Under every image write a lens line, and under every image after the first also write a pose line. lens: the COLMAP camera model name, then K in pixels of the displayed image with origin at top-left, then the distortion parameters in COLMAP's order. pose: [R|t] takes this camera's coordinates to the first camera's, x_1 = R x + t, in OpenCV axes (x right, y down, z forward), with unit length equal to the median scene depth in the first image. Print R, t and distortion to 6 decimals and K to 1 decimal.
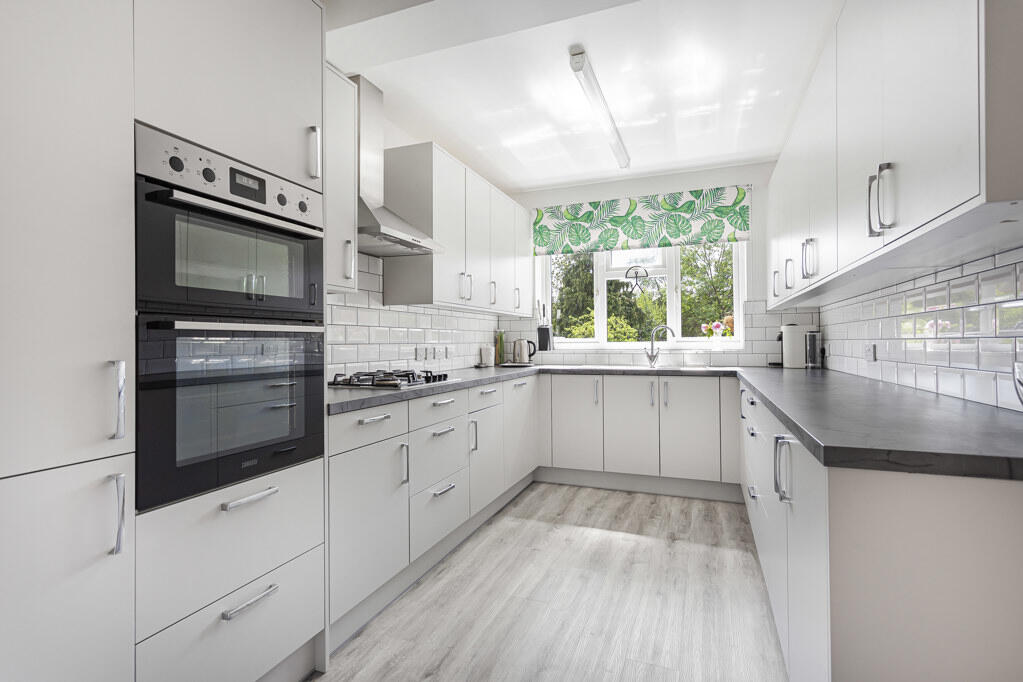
lens RADIAL K [[493.2, 0, 514.5], [0, 493.2, 338.5], [0, 0, 1]] dist [0.001621, 0.004276]
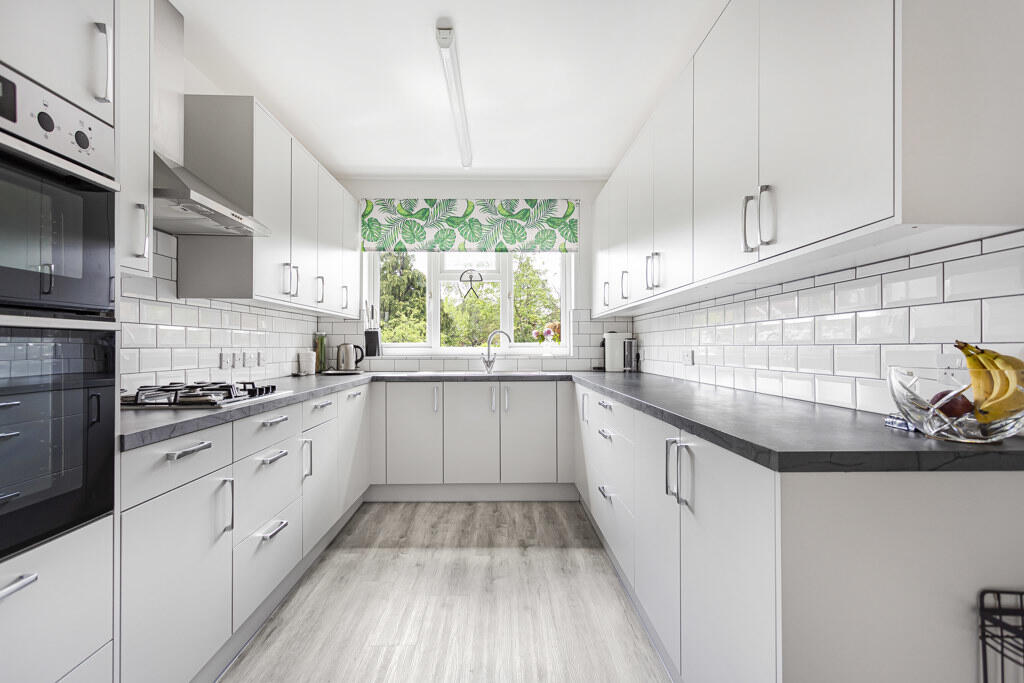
lens RADIAL K [[493.7, 0, 507.6], [0, 493.7, 343.4], [0, 0, 1]] dist [0.001621, 0.004276]
pose [[0.923288, 0.008034, 0.384024, -0.087099], [-0.007879, 0.999967, -0.001977, 0.001202], [-0.384028, -0.001200, 0.923321, 0.093566]]
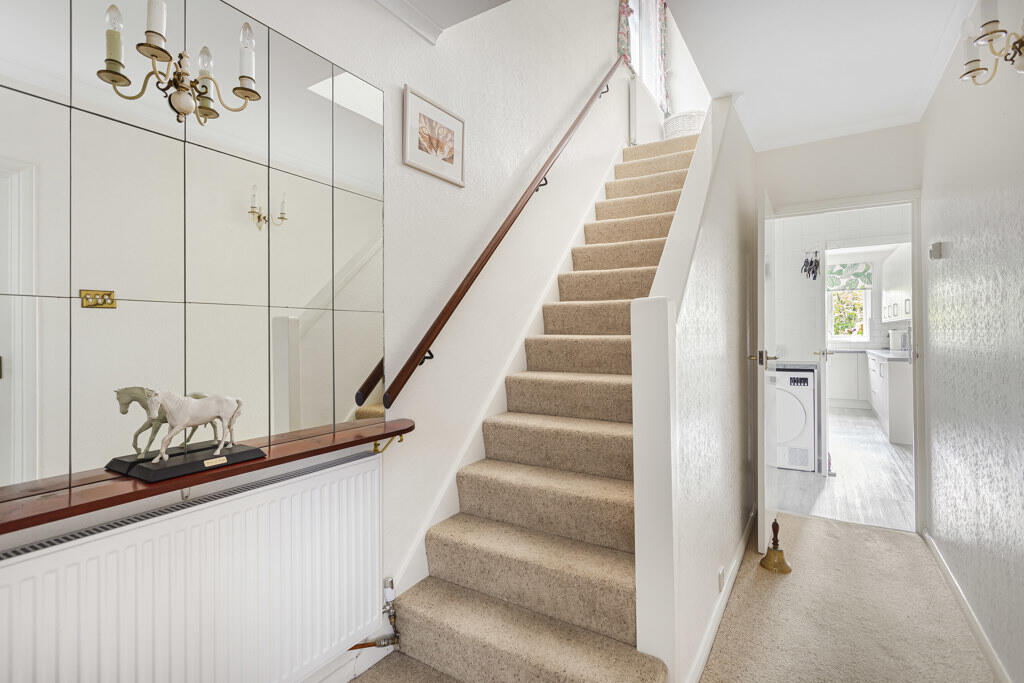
lens RADIAL K [[493.7, 0, 510.5], [0, 493.7, 333.4], [0, 0, 1]] dist [0.001621, 0.004276]
pose [[0.983095, -0.000806, -0.183096, -0.805594], [0.001469, 0.999993, 0.003489, -0.025598], [0.183092, -0.003699, 0.983089, -1.671357]]
